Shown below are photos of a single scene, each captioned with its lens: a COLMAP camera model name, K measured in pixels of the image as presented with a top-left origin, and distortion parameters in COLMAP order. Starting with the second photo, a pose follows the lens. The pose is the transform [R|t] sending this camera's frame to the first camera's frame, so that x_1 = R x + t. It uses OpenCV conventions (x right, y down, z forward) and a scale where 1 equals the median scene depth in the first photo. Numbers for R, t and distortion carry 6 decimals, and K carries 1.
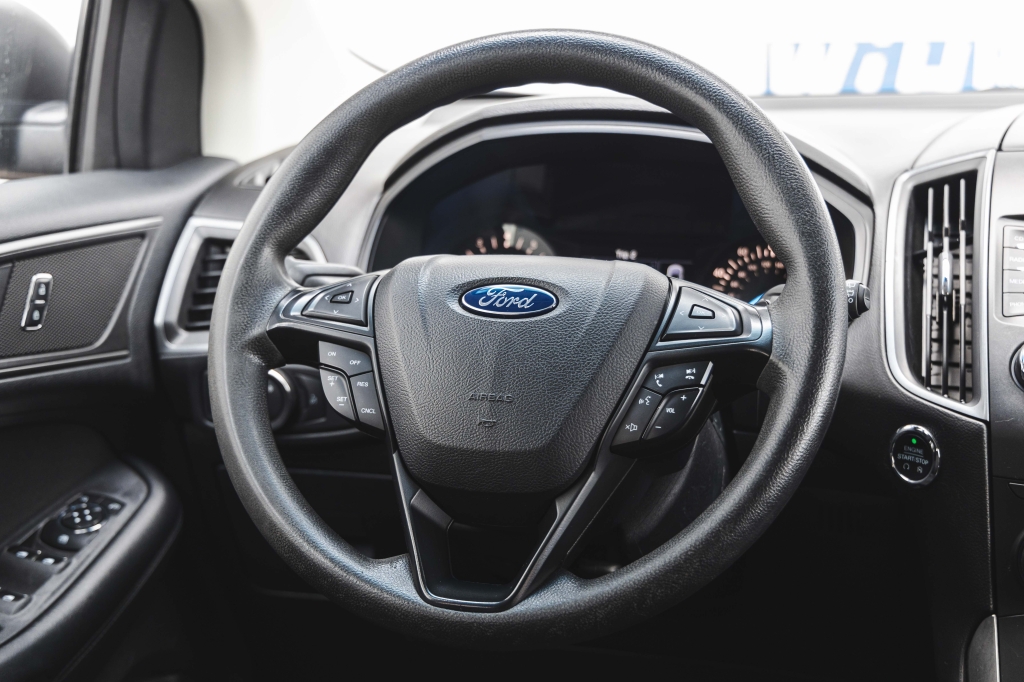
lens RADIAL K [[1561.6, 0, 512.0], [0, 1561.6, 341.0], [0, 0, 1]] dist [-0.002331, -0.061961]
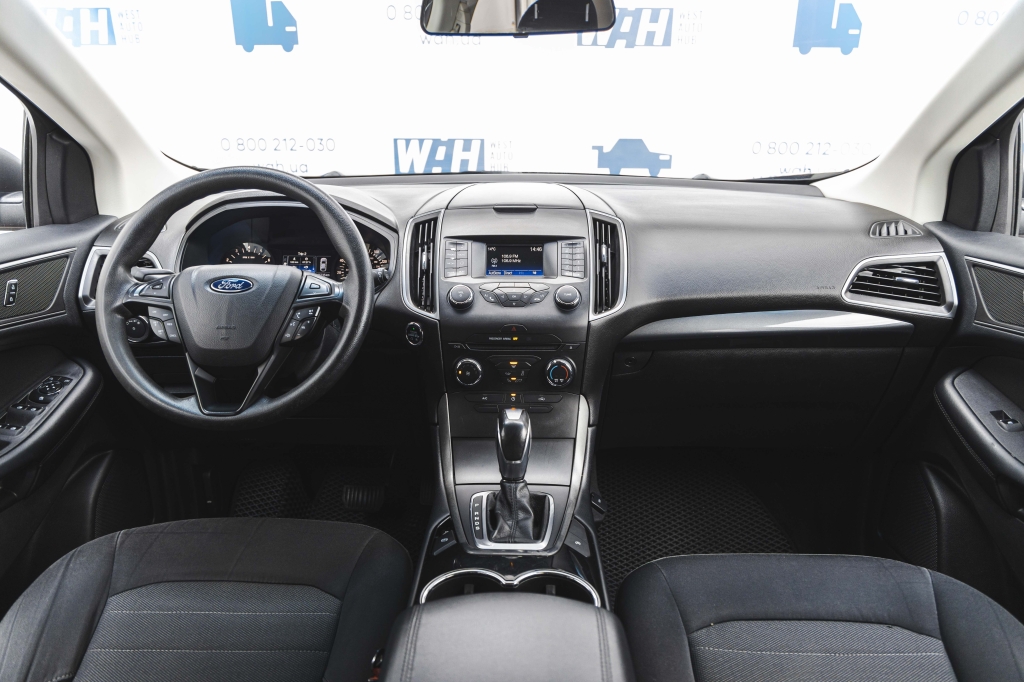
lens RADIAL K [[684.3, 0, 512.0], [0, 684.3, 341.0], [0, 0, 1]] dist [-0.003734, -0.003728]
pose [[0.959428, -0.079351, 0.270557, 0.106687], [0.047737, 0.991443, 0.121495, -0.043070], [-0.277882, -0.103650, 0.955007, -0.109167]]
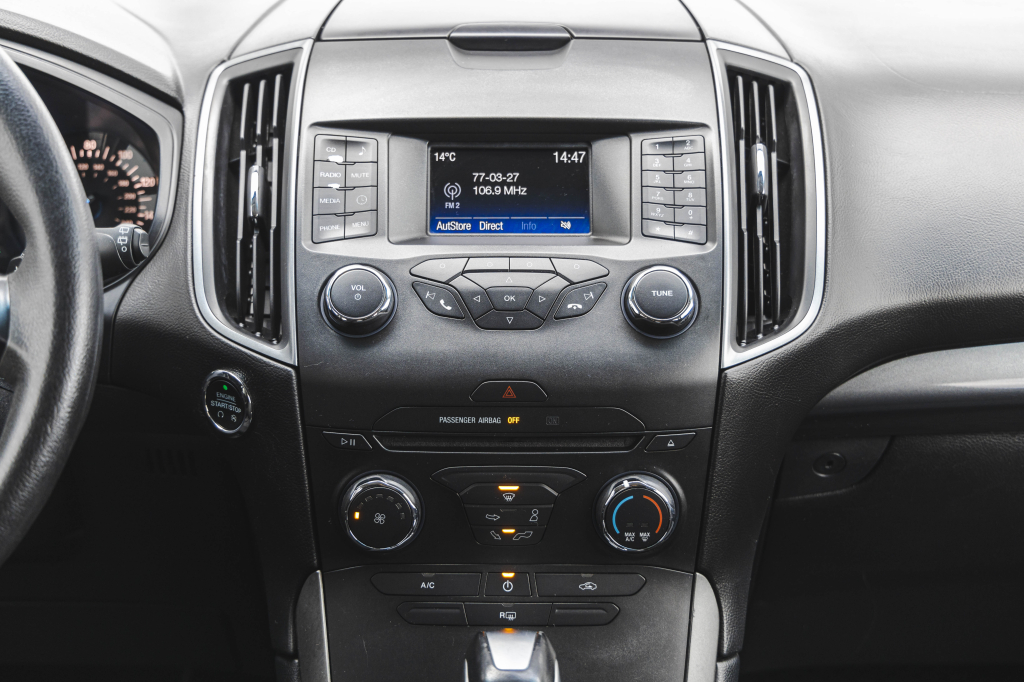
lens RADIAL K [[1561.6, 0, 512.0], [0, 1561.6, 341.0], [0, 0, 1]] dist [-0.002331, -0.061961]
pose [[0.954749, -0.093795, 0.282237, 0.161600], [0.048615, 0.985423, 0.163025, -0.099388], [-0.293414, -0.141927, 0.945391, 0.103583]]
